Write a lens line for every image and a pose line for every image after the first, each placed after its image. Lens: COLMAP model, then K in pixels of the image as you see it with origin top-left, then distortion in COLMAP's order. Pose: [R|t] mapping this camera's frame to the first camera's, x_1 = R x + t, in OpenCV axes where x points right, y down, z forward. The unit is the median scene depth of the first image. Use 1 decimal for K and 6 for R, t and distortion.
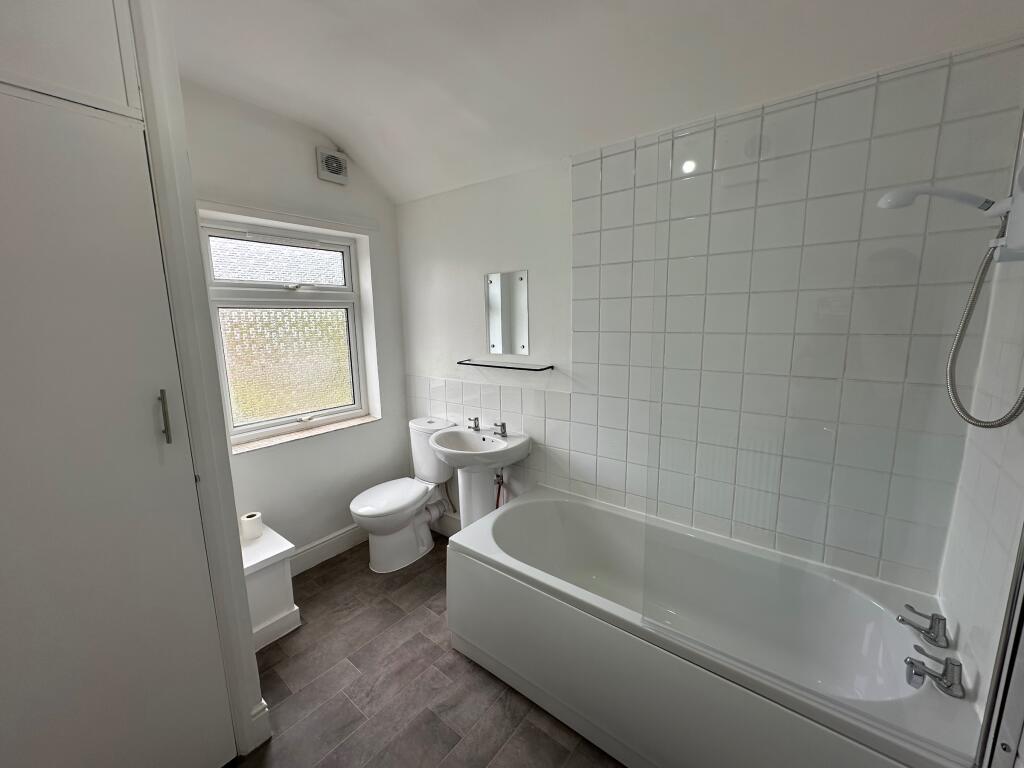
lens RADIAL K [[409.9, 0, 512.0], [0, 409.9, 384.0], [0, 0, 1]] dist [-0.002913, -0.000061]
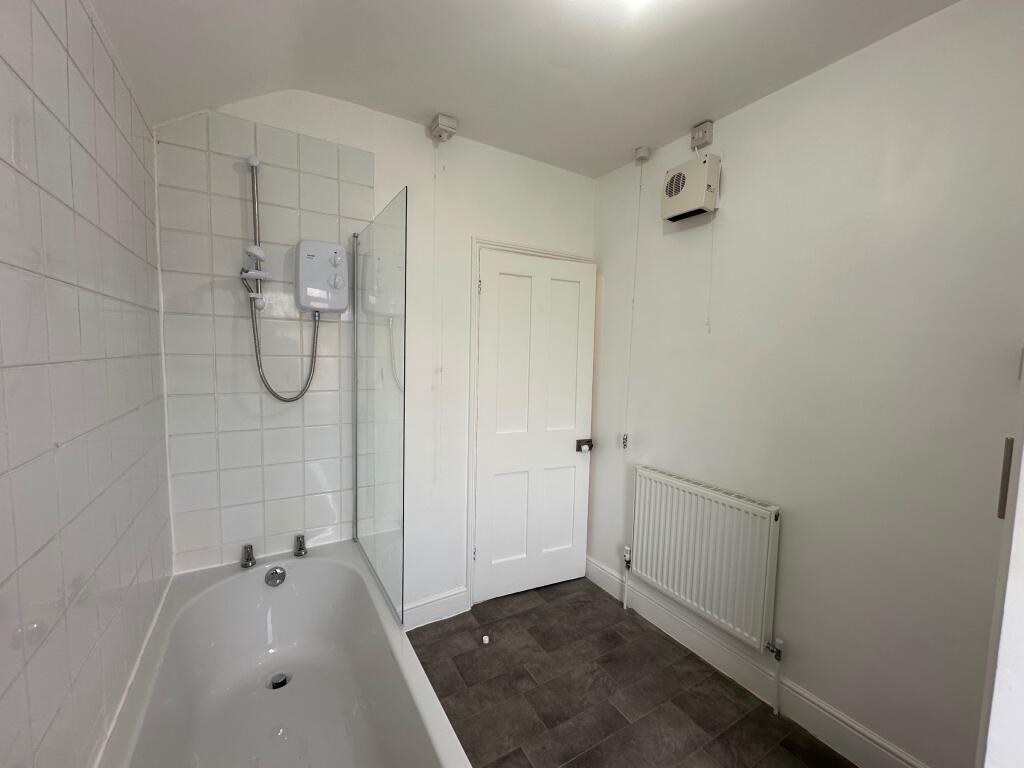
lens RADIAL K [[409.9, 0, 512.0], [0, 409.9, 384.0], [0, 0, 1]] dist [-0.002913, -0.000061]
pose [[-0.933768, -0.017230, 0.357464, -0.474746], [0.065467, 0.973762, 0.217950, -0.257527], [-0.351840, 0.226917, -0.908139, 1.746717]]
